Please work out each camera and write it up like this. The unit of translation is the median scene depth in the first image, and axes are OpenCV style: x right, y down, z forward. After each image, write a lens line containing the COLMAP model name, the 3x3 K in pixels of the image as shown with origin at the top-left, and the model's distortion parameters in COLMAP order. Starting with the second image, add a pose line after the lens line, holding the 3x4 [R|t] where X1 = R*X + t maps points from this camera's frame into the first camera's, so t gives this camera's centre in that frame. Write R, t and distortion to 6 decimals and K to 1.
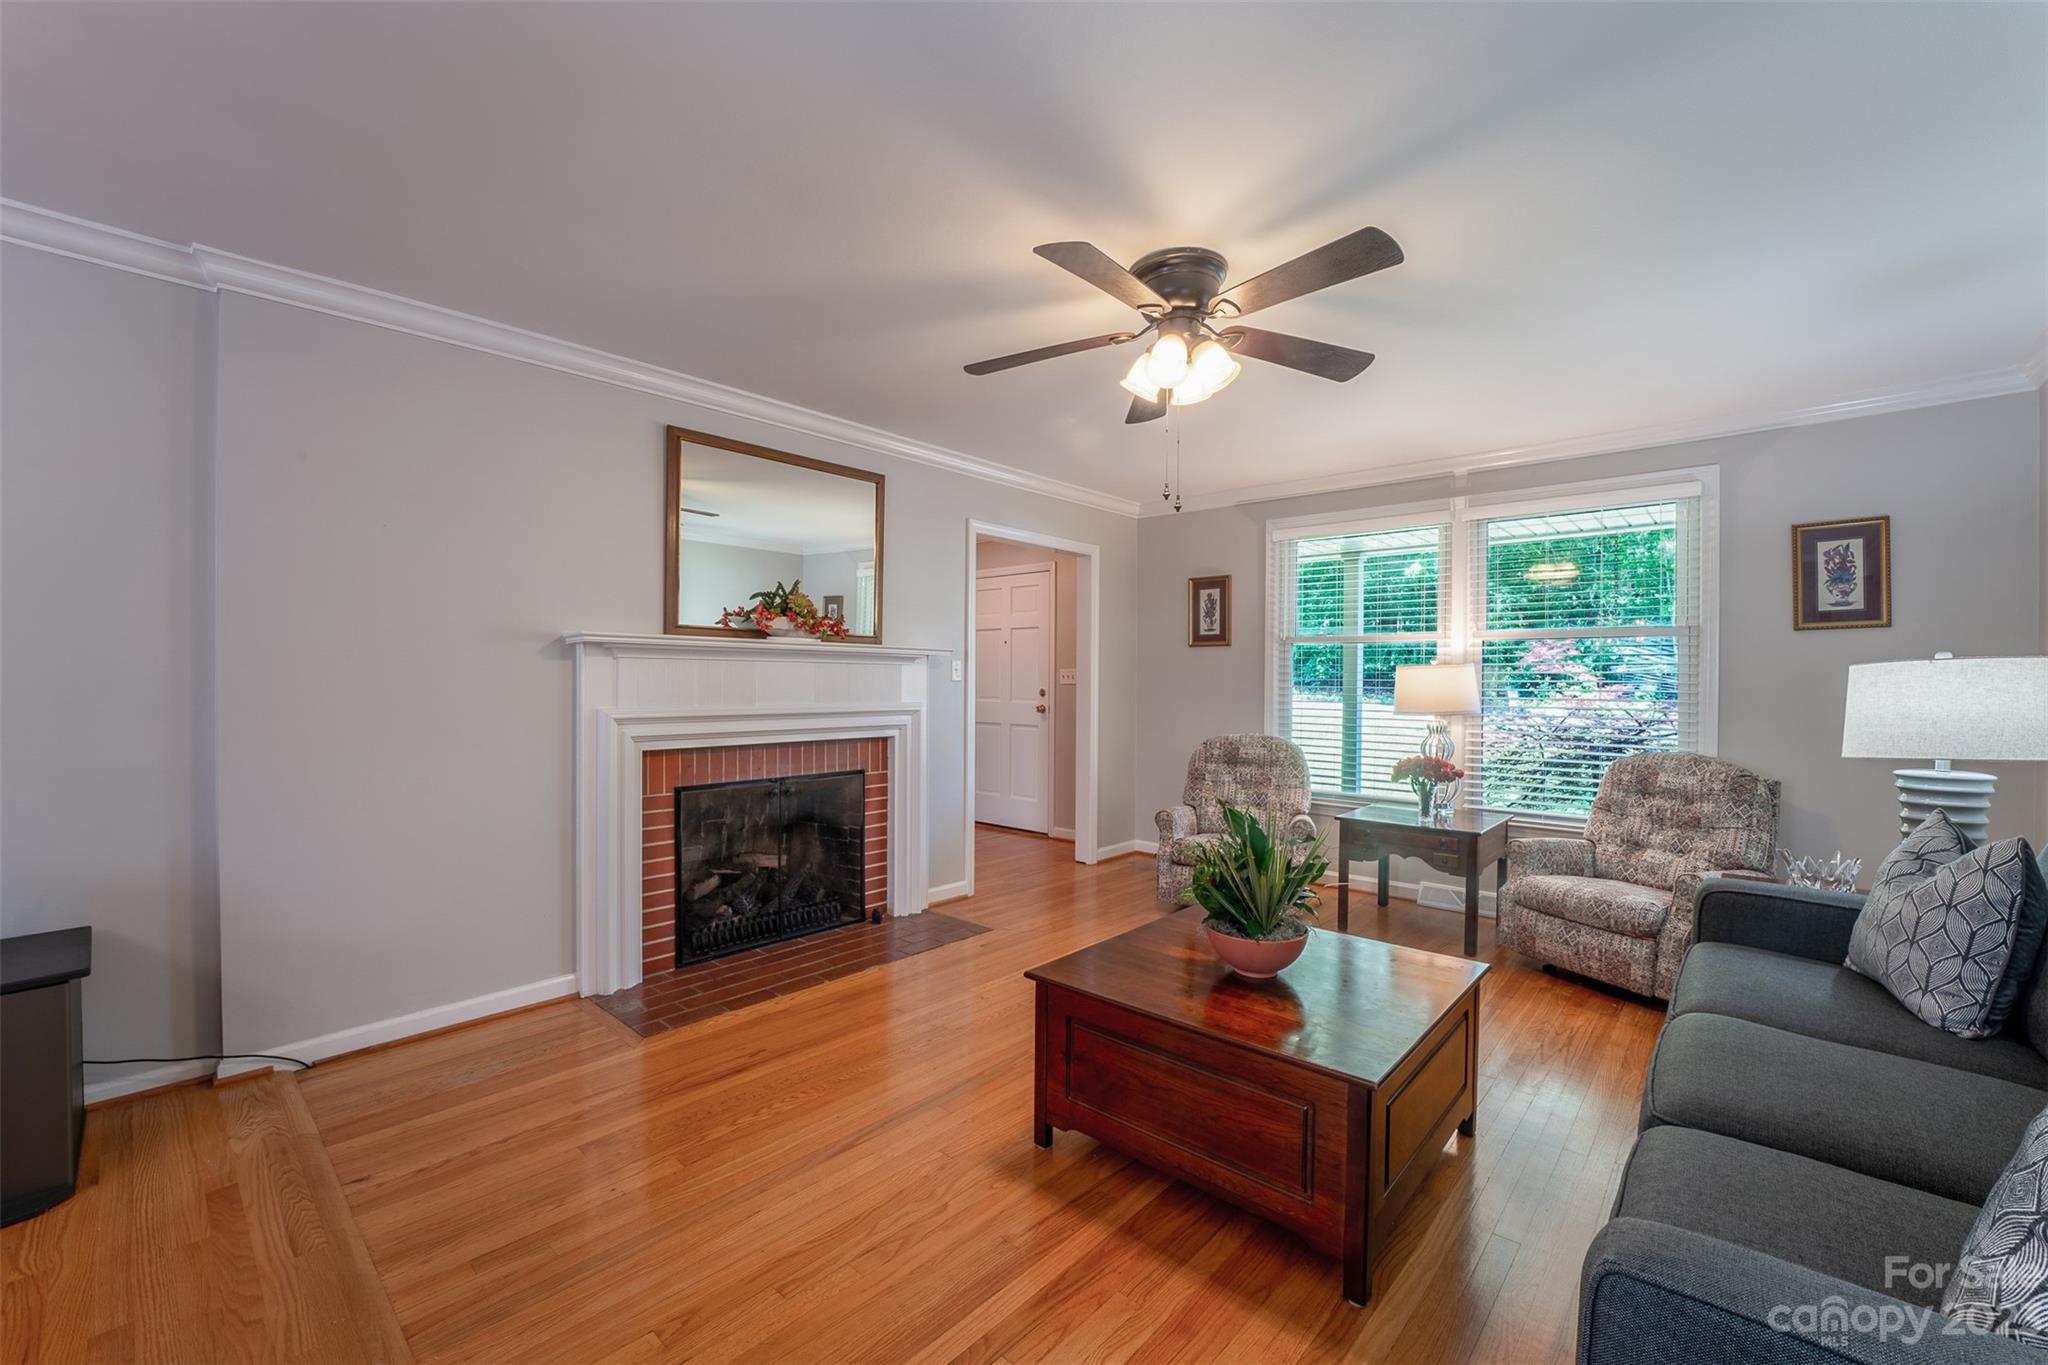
lens RADIAL K [[835.1, 0, 1015.3], [0, 835.1, 678.5], [0, 0, 1]] dist [-0.002161, -0.000207]
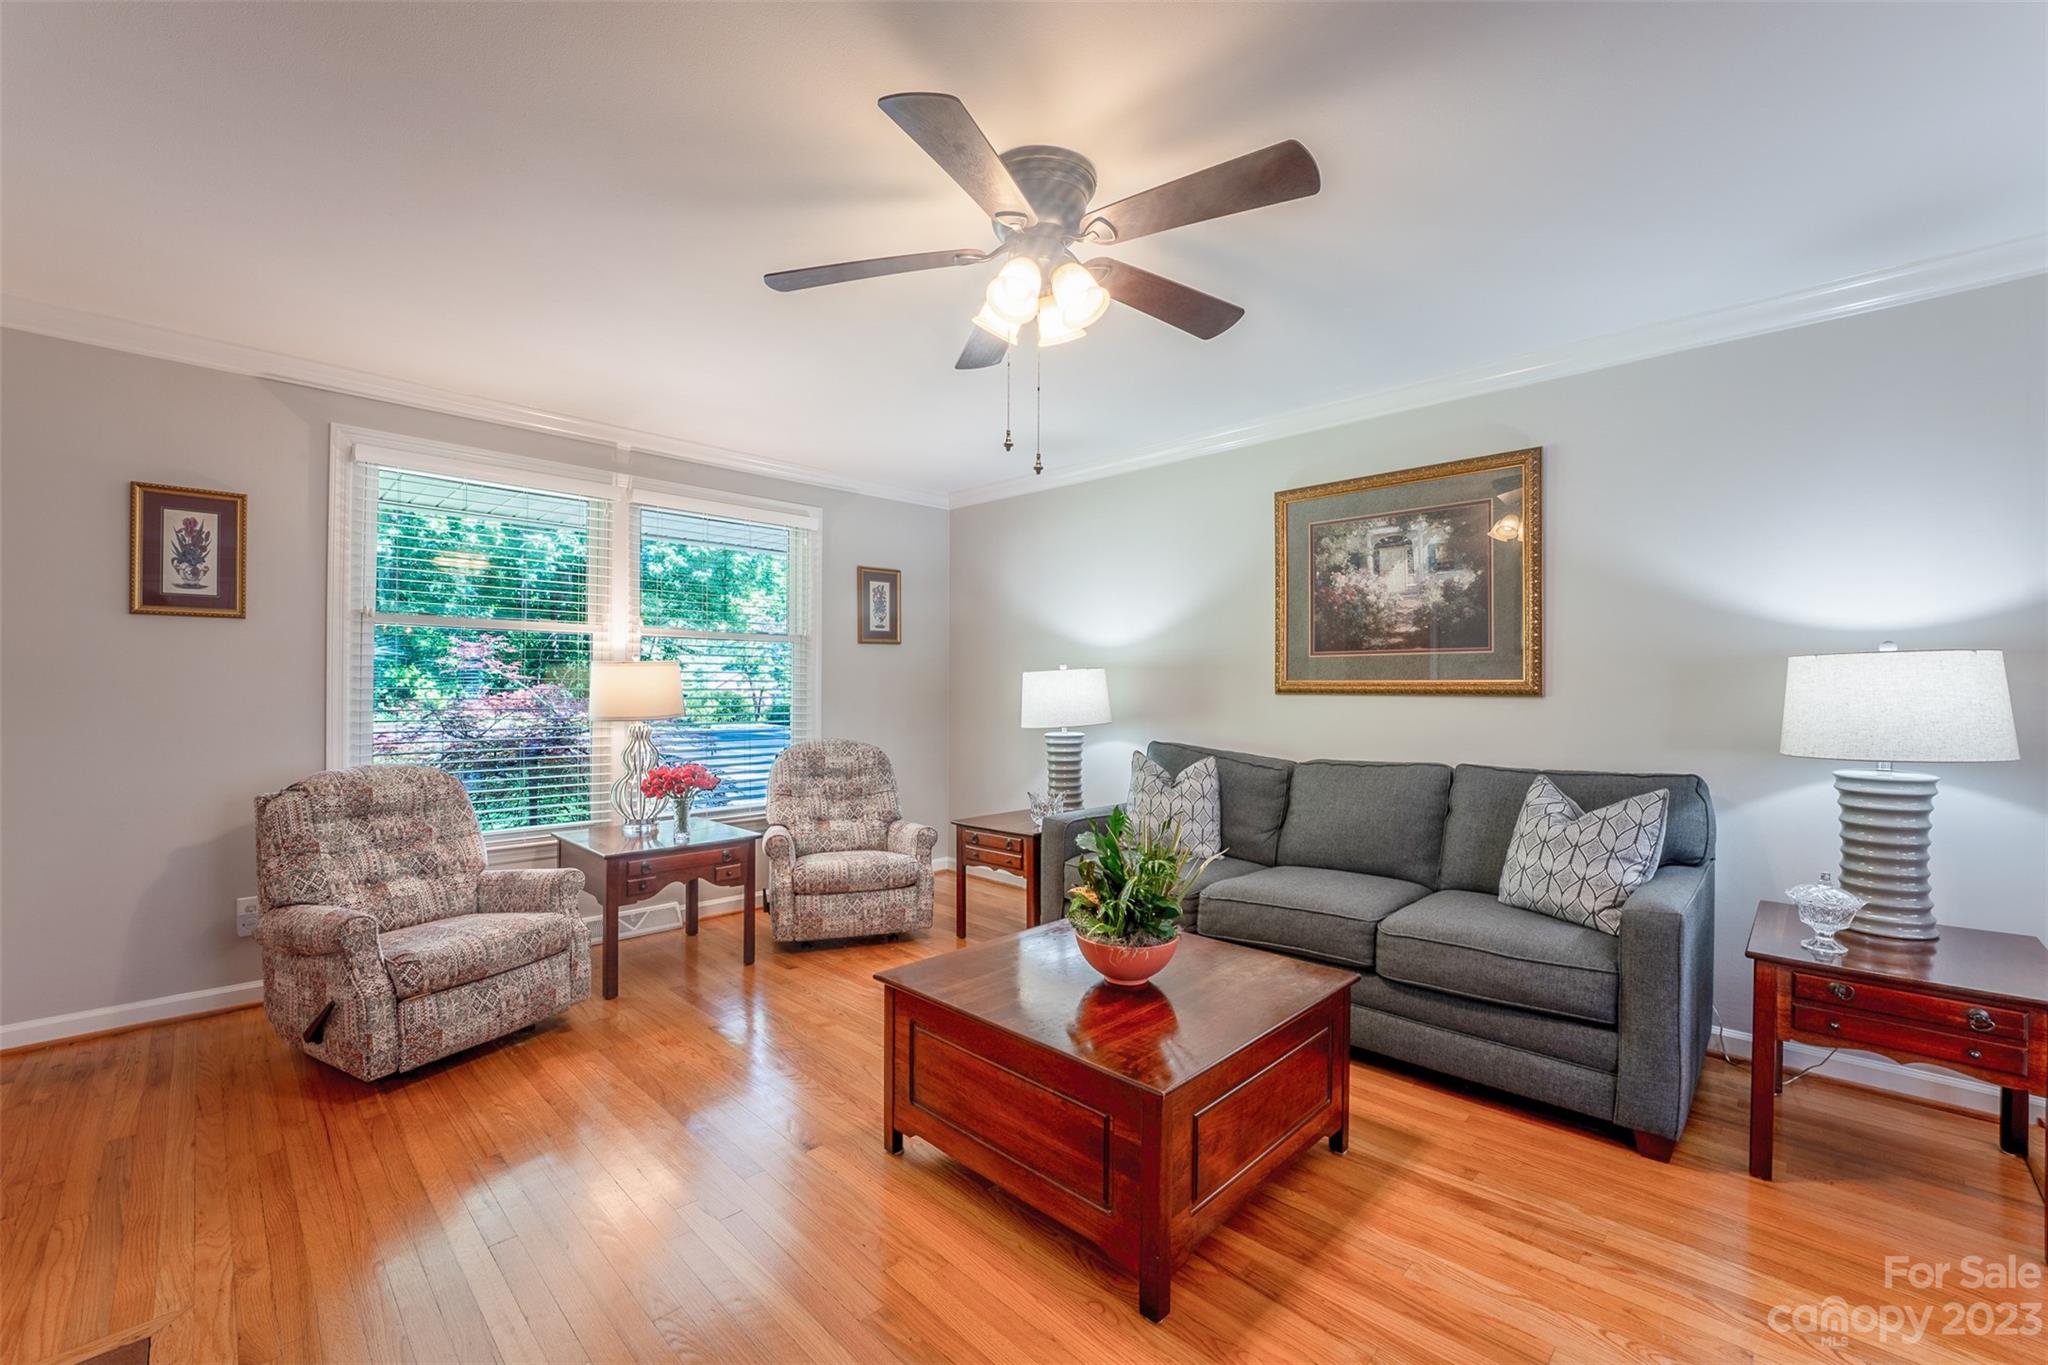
lens RADIAL K [[841.9, 0, 1030.2], [0, 841.9, 674.2], [0, 0, 1]] dist [-0.034899, -0.000104]
pose [[0.035436, 0.004015, 0.999364, -0.429448], [-0.006913, 0.999969, -0.003772, -0.003333], [-0.999348, -0.006775, 0.035463, 0.663824]]
